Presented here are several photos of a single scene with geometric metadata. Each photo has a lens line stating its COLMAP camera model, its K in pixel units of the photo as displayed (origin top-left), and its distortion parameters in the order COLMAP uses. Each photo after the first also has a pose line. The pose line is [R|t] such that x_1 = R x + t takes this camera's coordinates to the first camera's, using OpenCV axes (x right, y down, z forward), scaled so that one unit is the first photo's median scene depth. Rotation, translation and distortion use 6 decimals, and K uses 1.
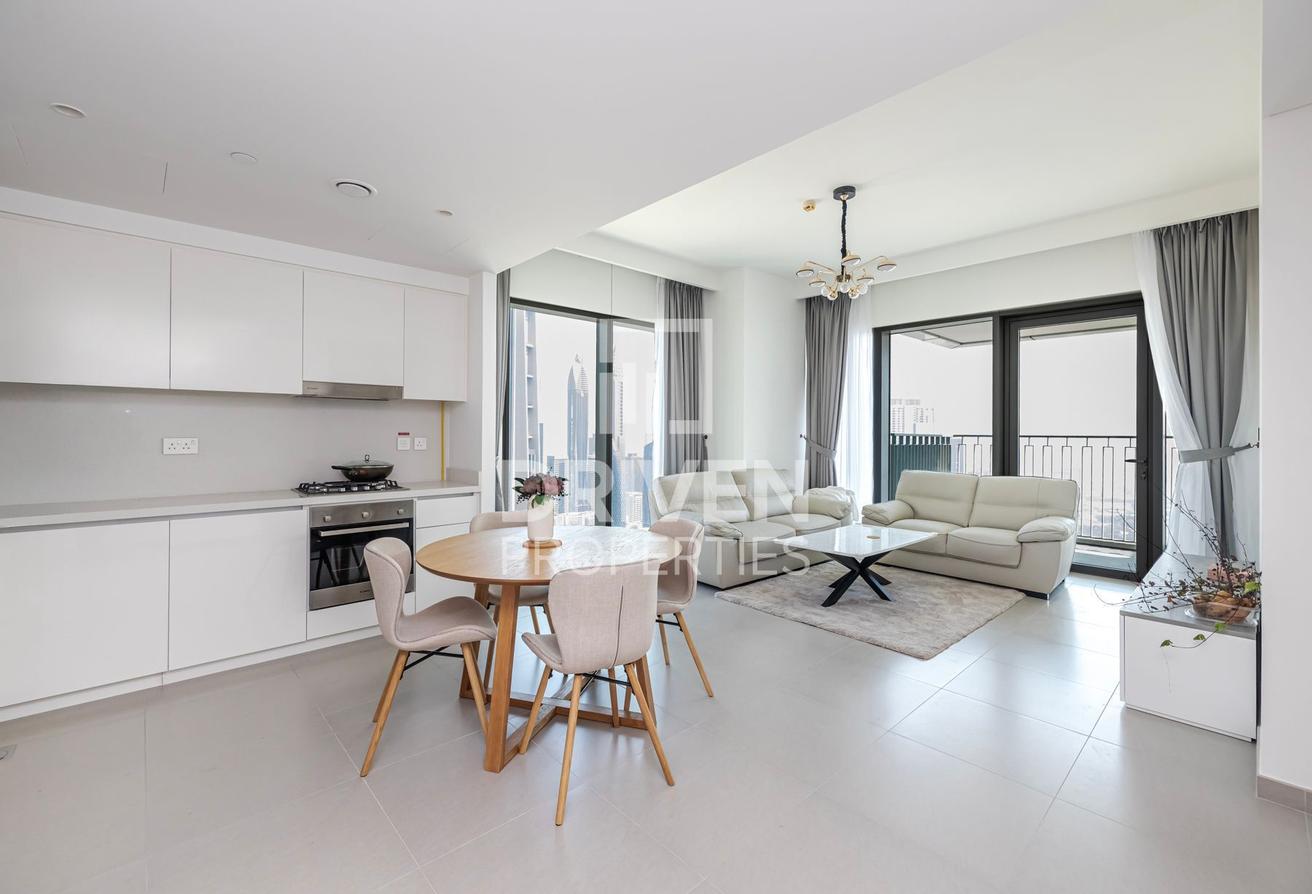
lens RADIAL K [[557.8, 0, 654.3], [0, 557.8, 439.0], [0, 0, 1]] dist [-0.001545, -0.000273]
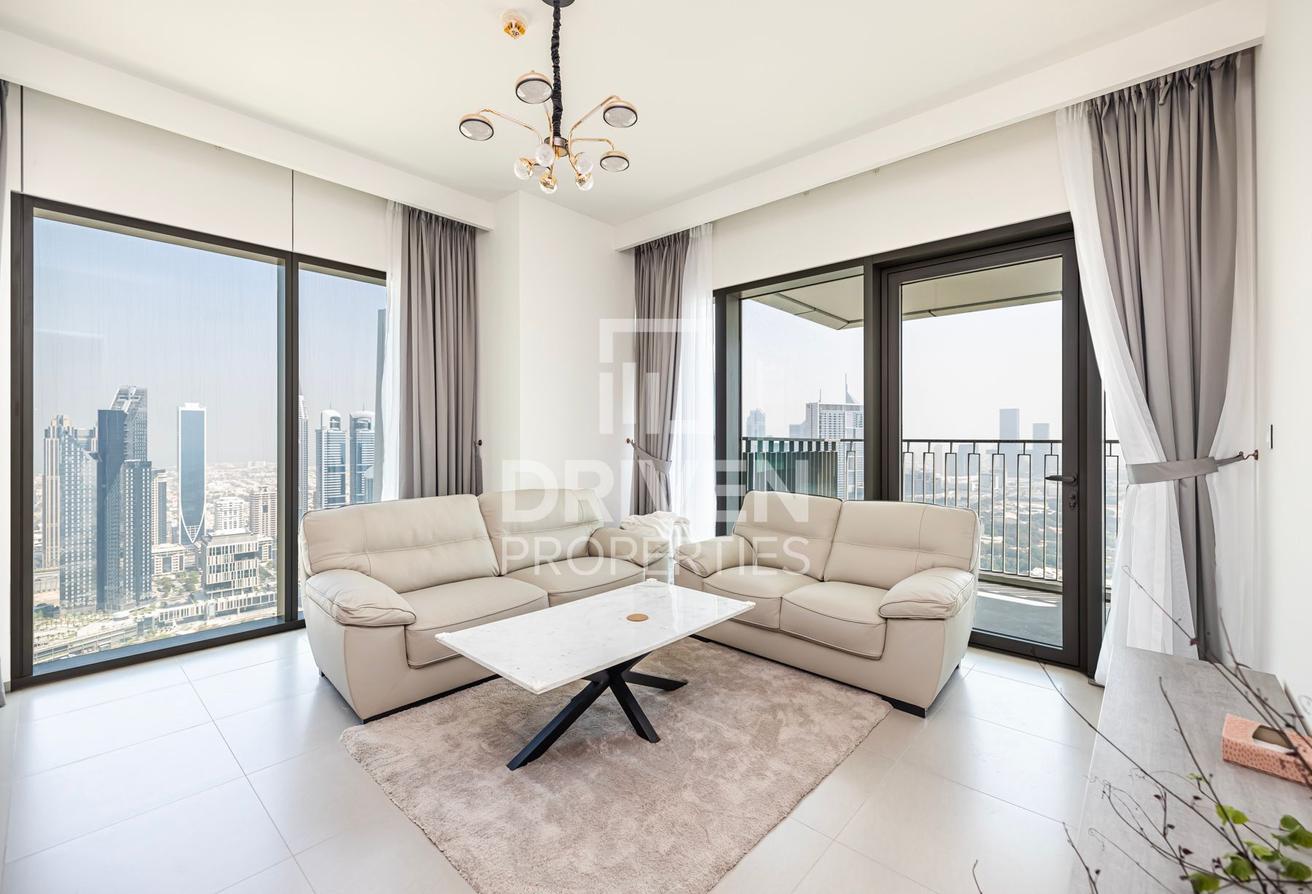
lens RADIAL K [[561.6, 0, 656.7], [0, 561.6, 441.2], [0, 0, 1]] dist [-0.001675, -0.000743]
pose [[0.995348, -0.001506, 0.096331, 0.345095], [0.002061, 0.999982, -0.005655, -0.001350], [-0.096321, 0.005827, 0.995333, 0.410291]]
